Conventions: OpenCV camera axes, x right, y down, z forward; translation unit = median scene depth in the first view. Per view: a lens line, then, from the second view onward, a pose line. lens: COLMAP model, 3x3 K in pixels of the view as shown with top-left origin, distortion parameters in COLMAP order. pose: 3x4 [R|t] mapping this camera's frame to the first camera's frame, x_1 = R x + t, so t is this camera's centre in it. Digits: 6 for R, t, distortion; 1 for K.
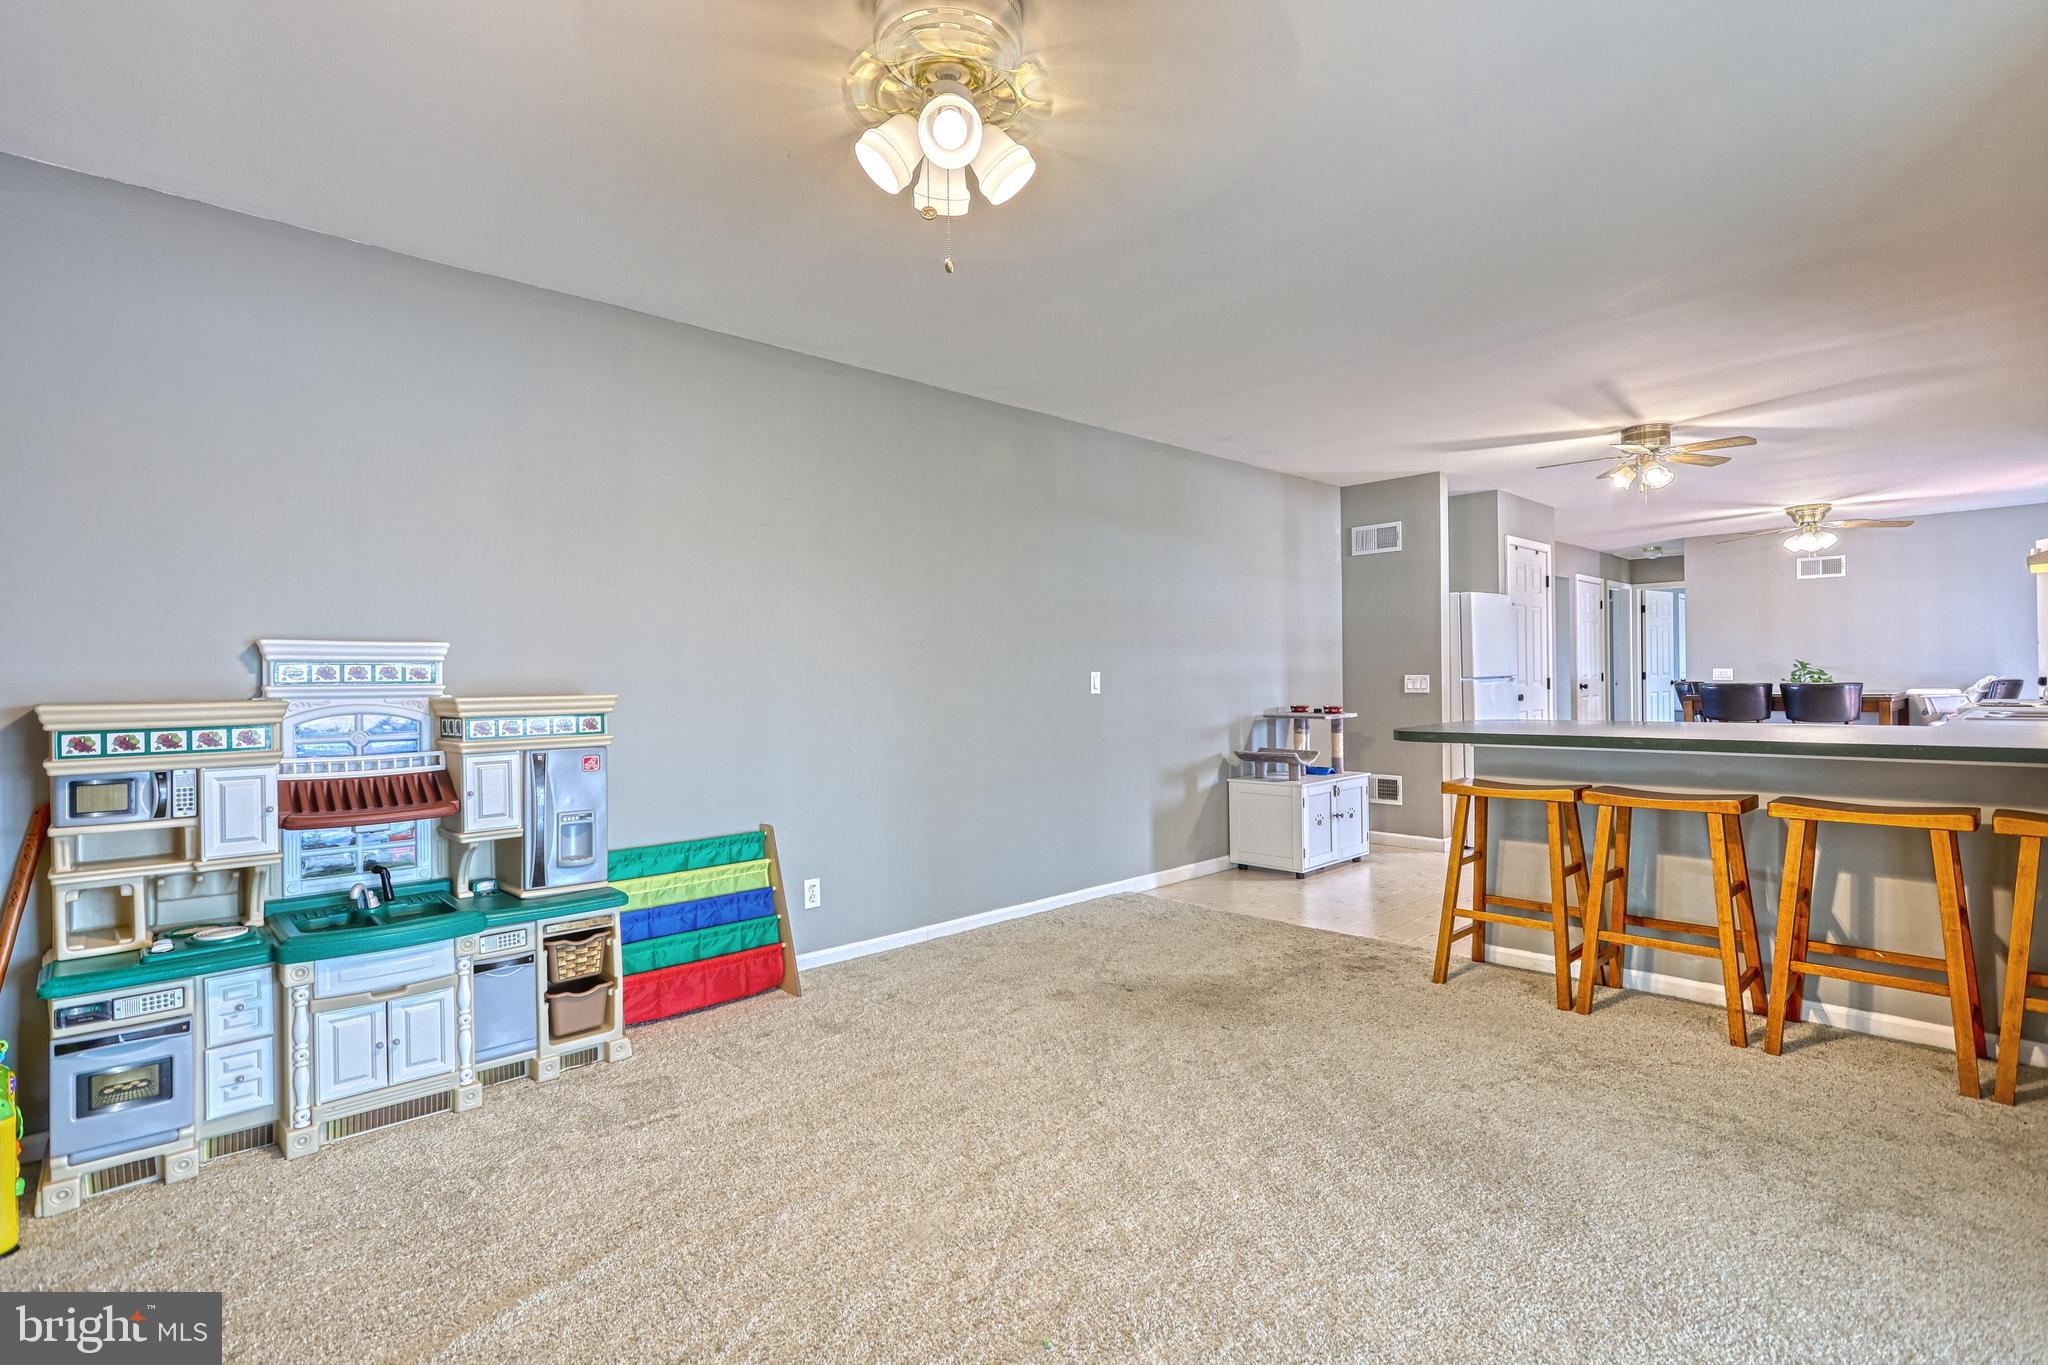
lens RADIAL K [[978.0, 0, 1031.5], [0, 978.0, 693.4], [0, 0, 1]] dist [-0.002280, 0.000941]
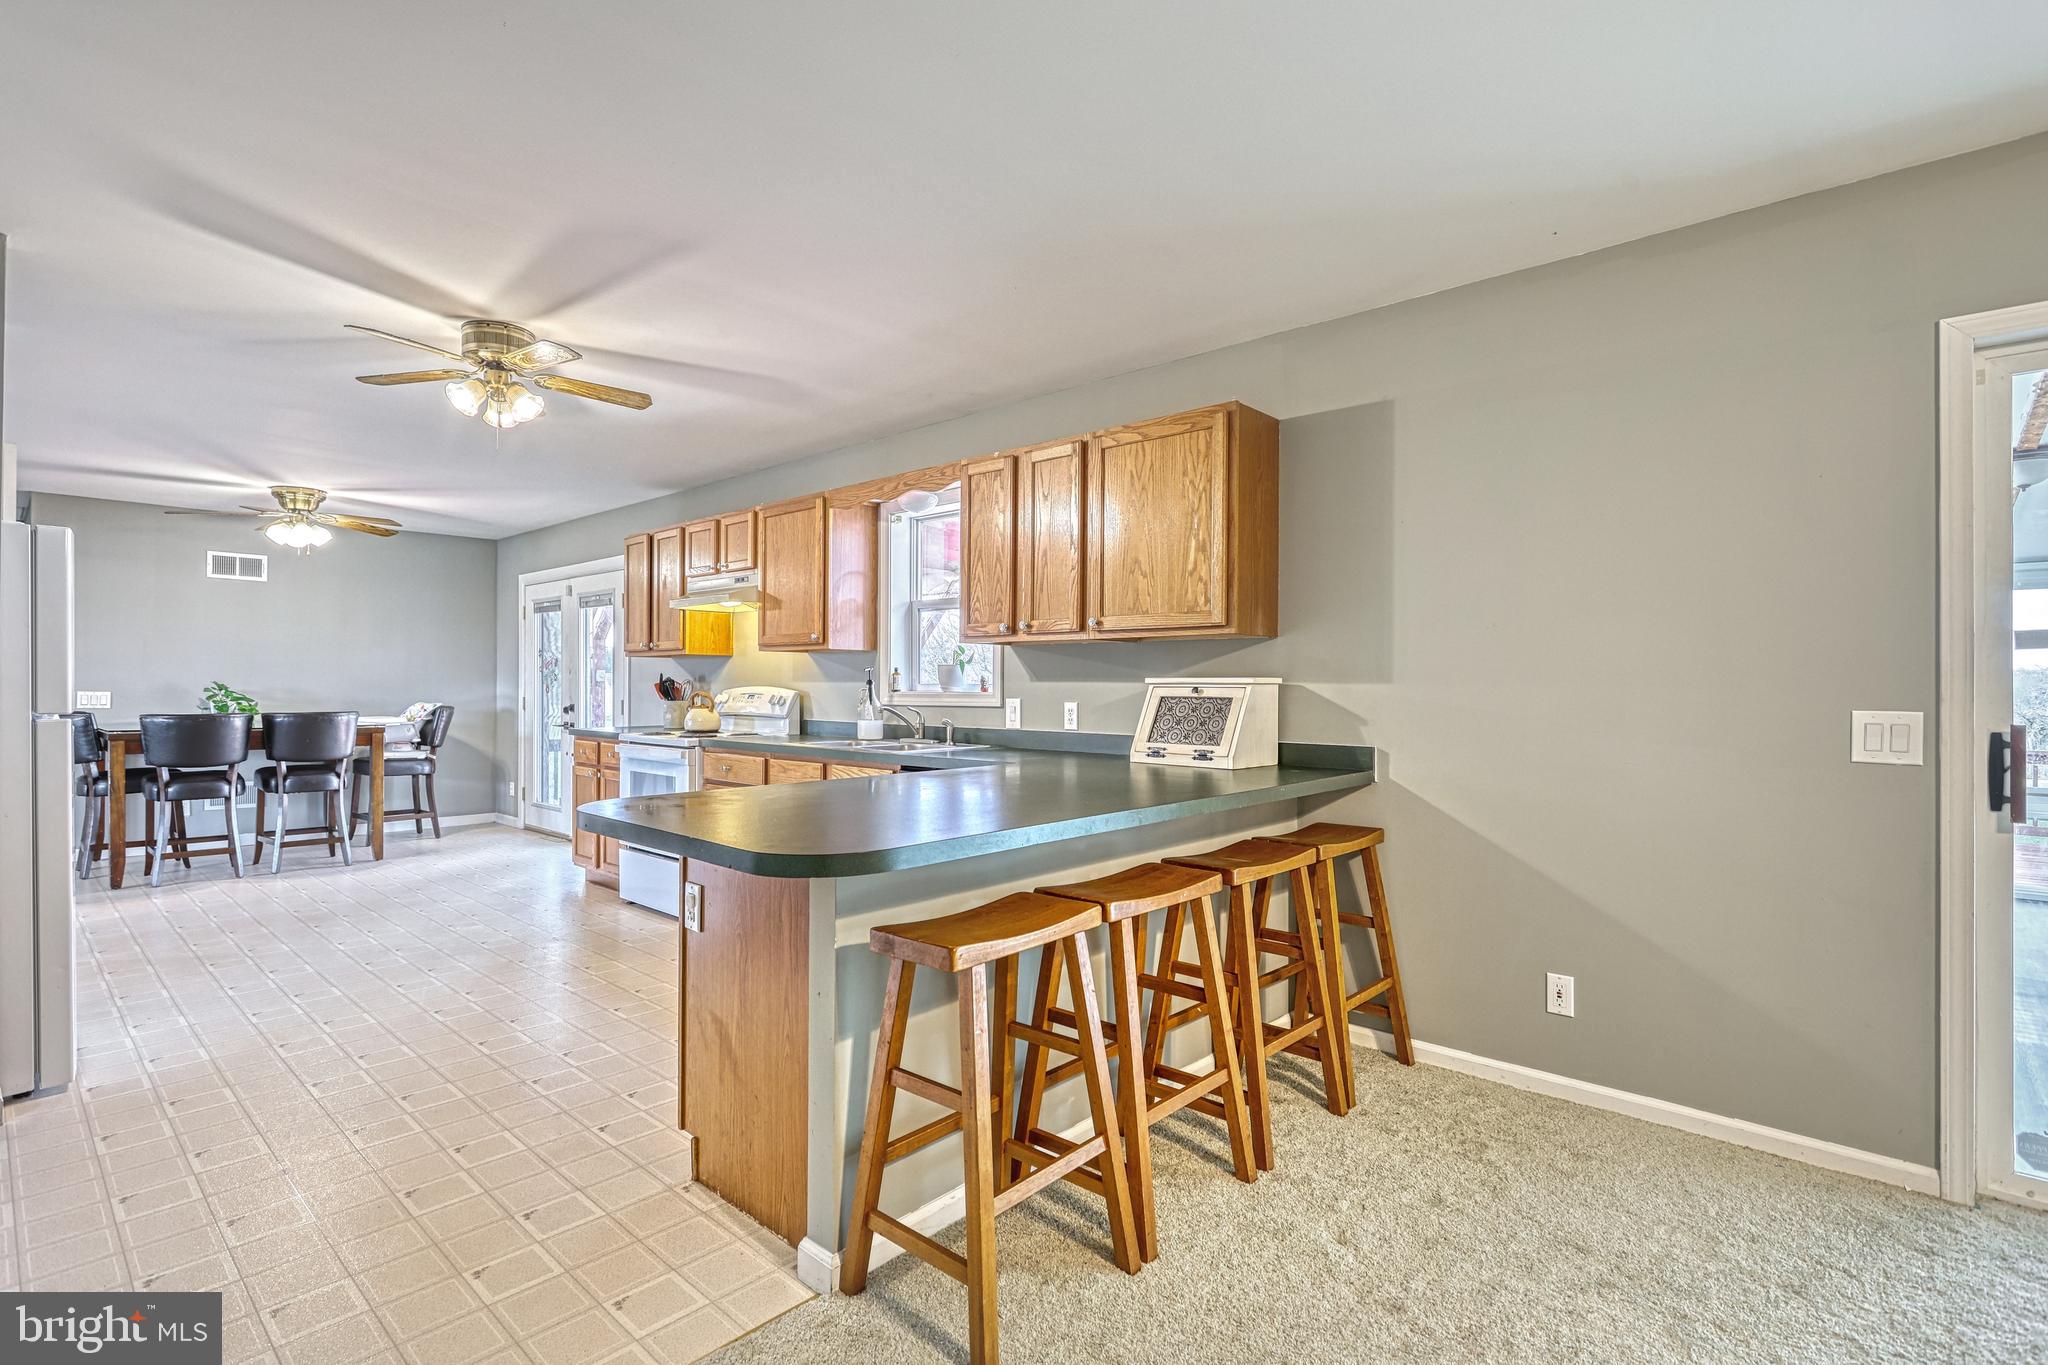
lens RADIAL K [[984.6, 0, 1024.0], [0, 984.6, 682.5], [0, 0, 1]] dist [-0.002766, -0.000138]
pose [[-0.041779, 0.018480, 0.998956, -0.022512], [0.011289, 0.999774, -0.018023, -0.013400], [-0.999063, 0.010524, -0.041978, 0.430600]]
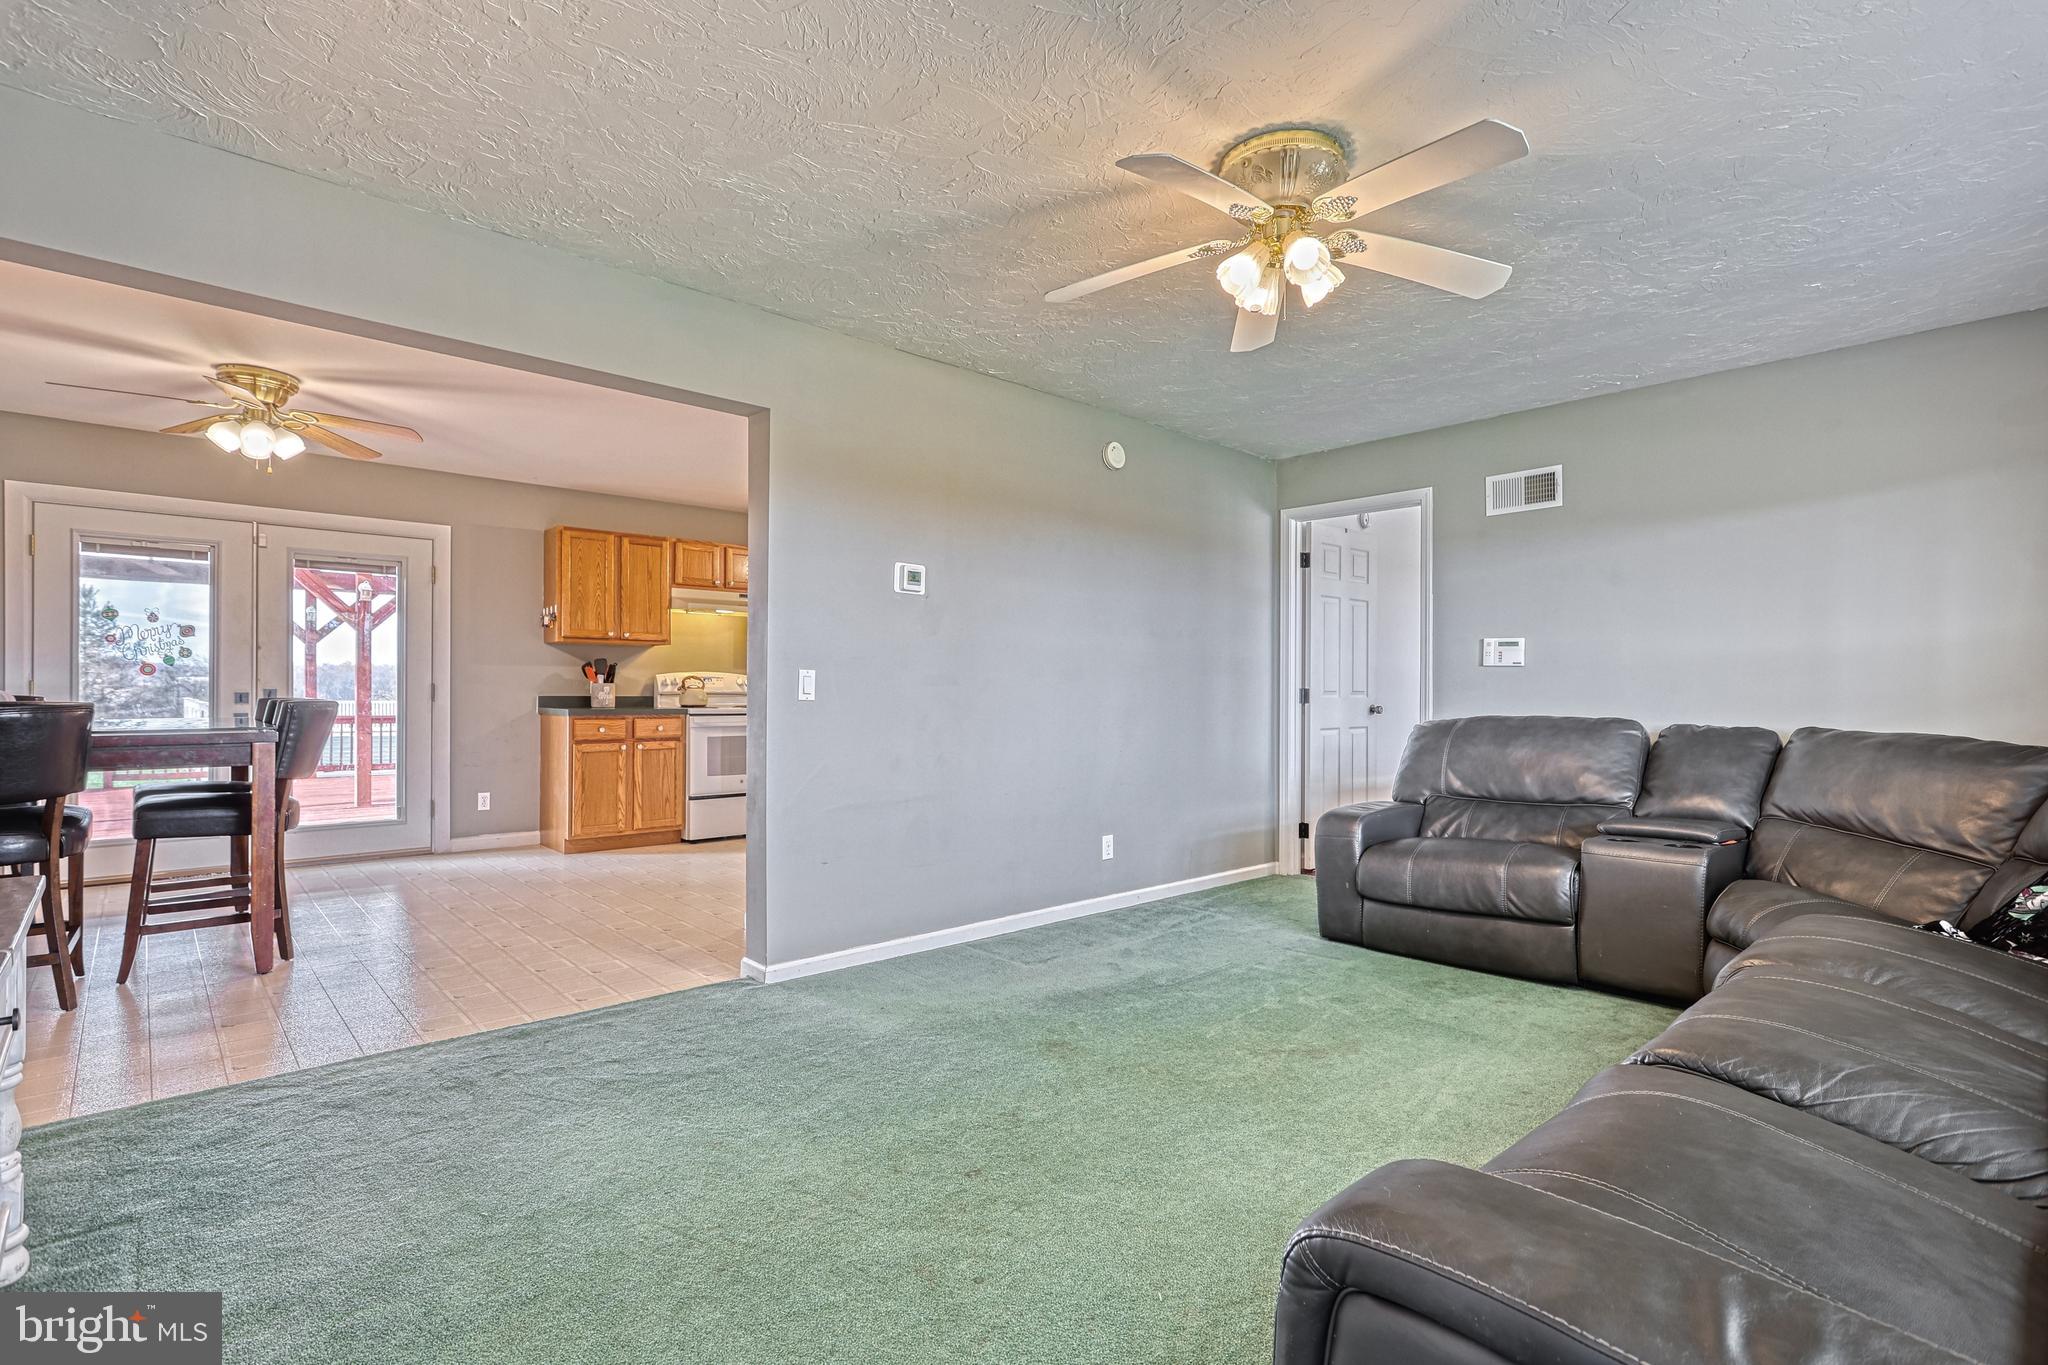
lens RADIAL K [[968.6, 0, 1027.4], [0, 968.6, 701.0], [0, 0, 1]] dist [-0.001132, 0.000129]
pose [[-0.999401, 0.006959, 0.033898, 0.341783], [0.007953, 0.999540, 0.029267, -0.022036], [-0.033678, 0.029519, -0.998997, 1.482342]]
